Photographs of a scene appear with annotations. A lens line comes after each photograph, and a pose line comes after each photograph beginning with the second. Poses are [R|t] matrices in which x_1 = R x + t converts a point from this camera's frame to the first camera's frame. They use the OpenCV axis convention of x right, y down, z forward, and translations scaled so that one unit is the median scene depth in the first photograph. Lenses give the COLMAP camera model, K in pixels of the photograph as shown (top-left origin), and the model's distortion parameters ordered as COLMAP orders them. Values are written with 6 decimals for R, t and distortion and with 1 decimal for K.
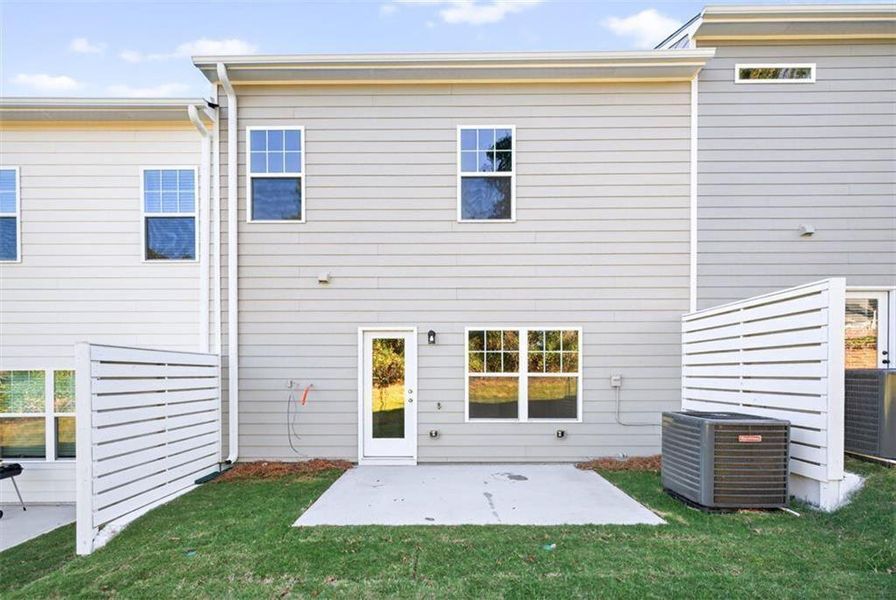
lens RADIAL K [[418.1, 0, 447.7], [0, 418.1, 291.5], [0, 0, 1]] dist [0.003366, 0.000393]
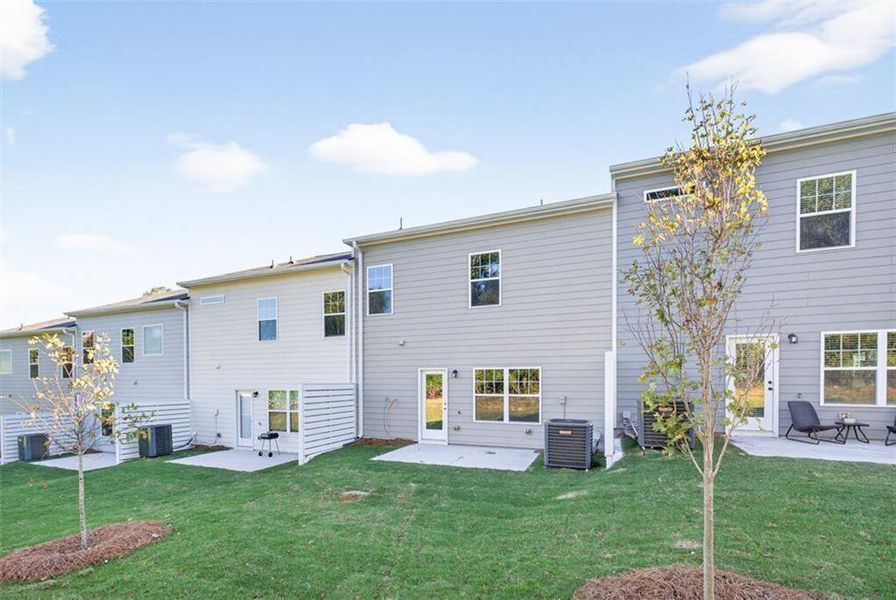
lens RADIAL K [[375.0, 0, 448.5], [0, 375.0, 290.9], [0, 0, 1]] dist [0.002859, -0.000093]
pose [[0.939101, -0.081936, -0.333729, 0.508725], [0.045542, 0.992267, -0.115465, -0.061143], [0.340609, 0.093235, 0.935571, -0.568745]]
